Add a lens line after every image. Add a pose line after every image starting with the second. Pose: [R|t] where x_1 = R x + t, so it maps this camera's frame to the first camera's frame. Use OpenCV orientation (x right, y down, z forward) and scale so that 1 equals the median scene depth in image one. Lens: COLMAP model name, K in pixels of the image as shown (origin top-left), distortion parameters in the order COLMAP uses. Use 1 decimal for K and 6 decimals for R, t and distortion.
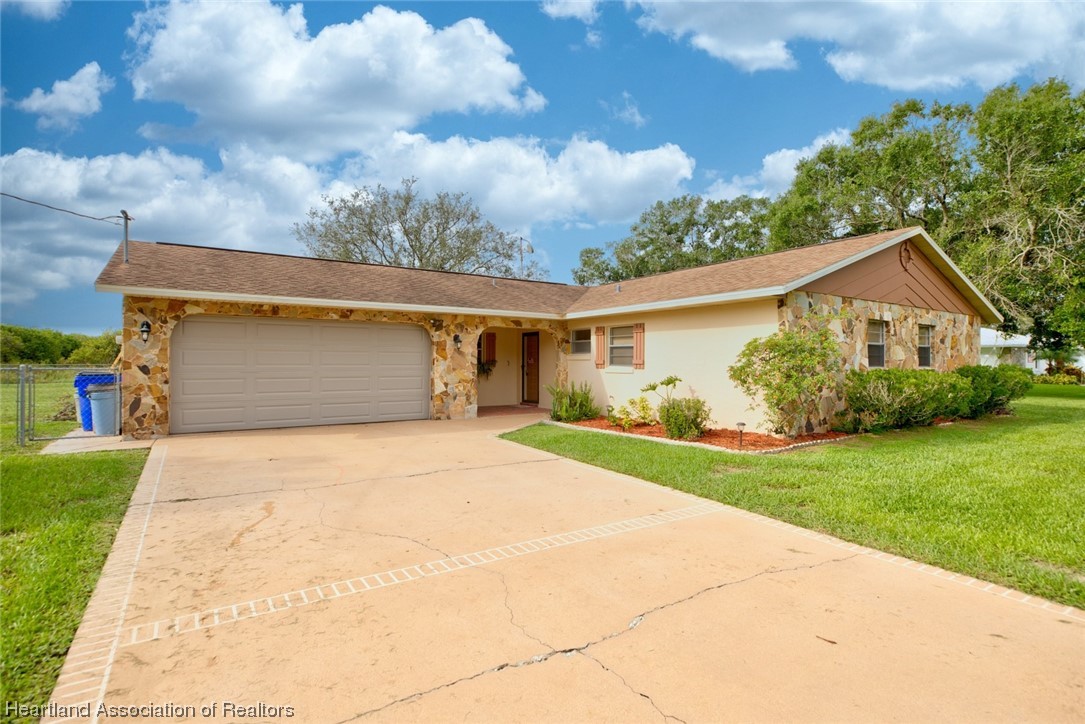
lens RADIAL K [[538.9, 0, 535.8], [0, 538.9, 360.1], [0, 0, 1]] dist [-0.004897, 0.000984]
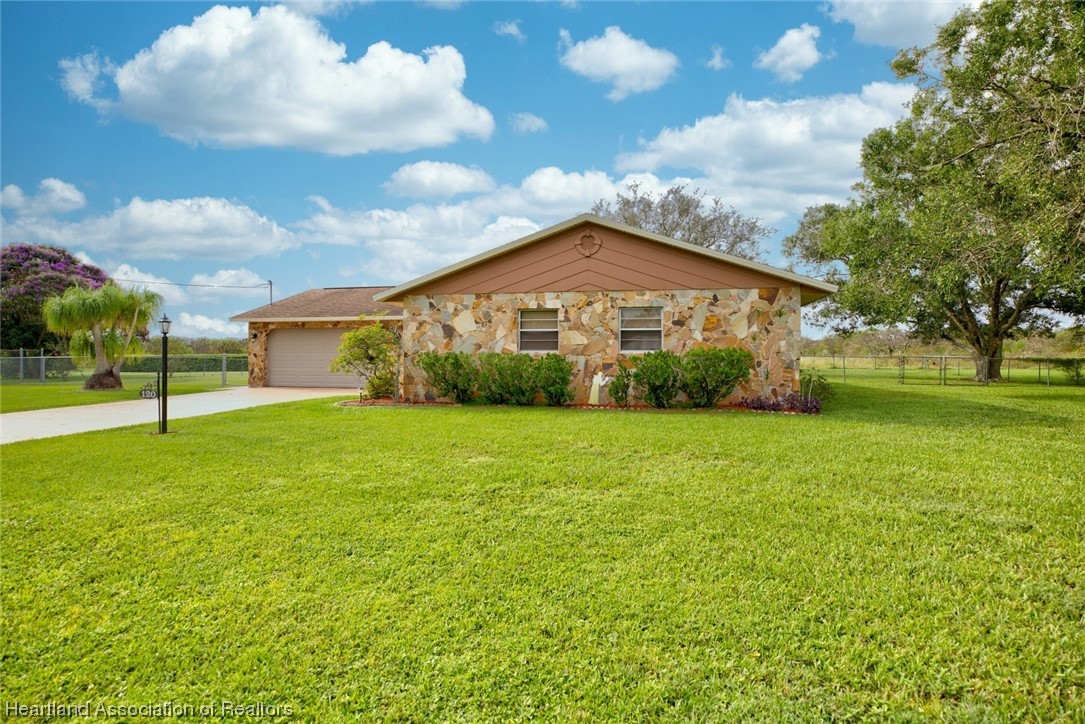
lens RADIAL K [[581.6, 0, 532.1], [0, 581.6, 362.5], [0, 0, 1]] dist [-0.010031, 0.000212]
pose [[0.686850, 0.003903, -0.726789, 1.383627], [0.003267, 0.999959, 0.008457, 0.023736], [0.726792, -0.008183, 0.686809, 0.158400]]
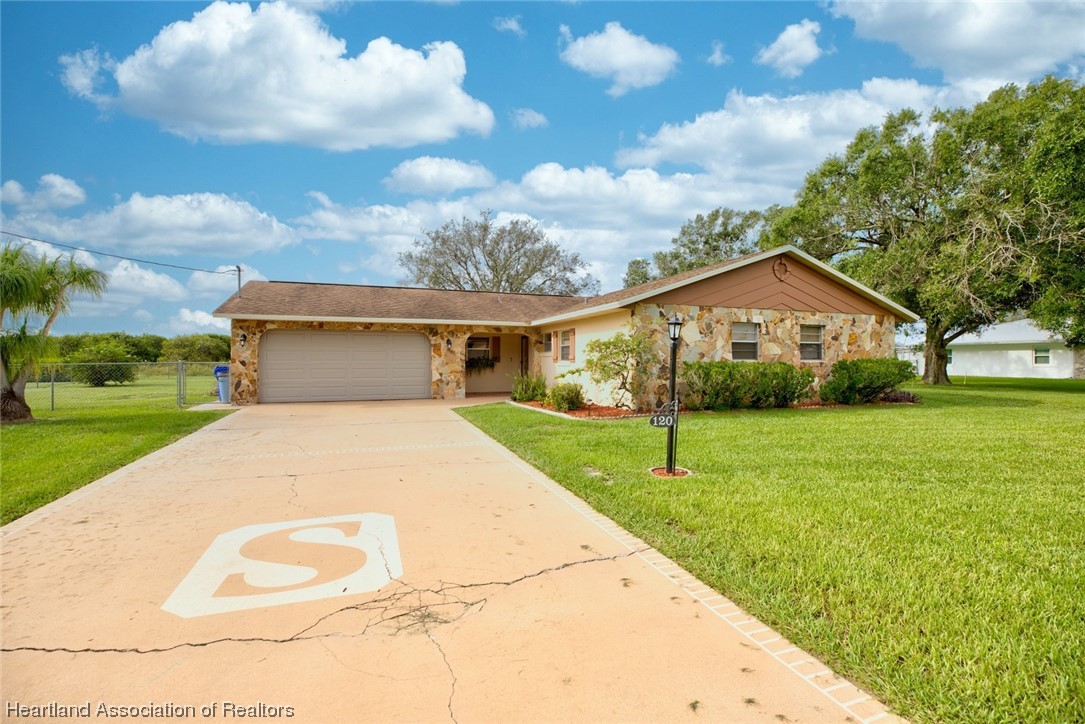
lens RADIAL K [[494.9, 0, 533.0], [0, 494.9, 358.3], [0, 0, 1]] dist [-0.001693, -0.001516]
pose [[0.972711, -0.005506, -0.231955, 0.389341], [0.004908, 0.999983, -0.003154, 0.009019], [0.231968, 0.001929, 0.972721, -0.215825]]
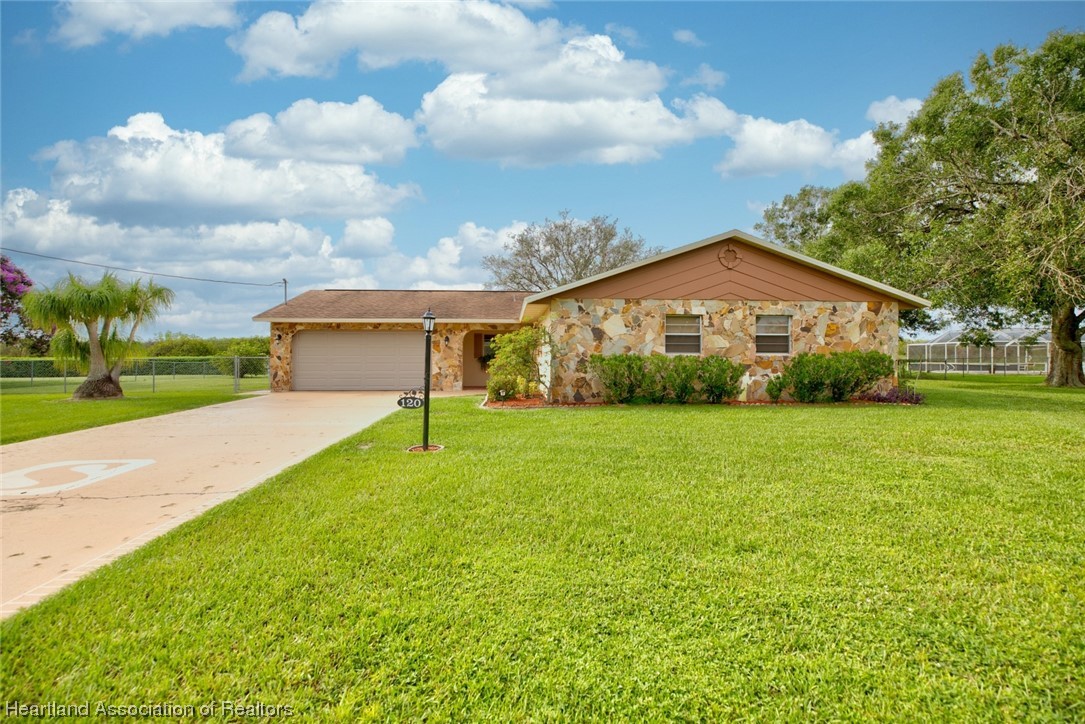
lens RADIAL K [[494.9, 0, 531.5], [0, 494.9, 364.0], [0, 0, 1]] dist [-0.001693, -0.001516]
pose [[0.864767, 0.000261, -0.502173, 0.829449], [0.005241, 0.999941, 0.009546, 0.021576], [0.502146, -0.010887, 0.864715, -0.116437]]
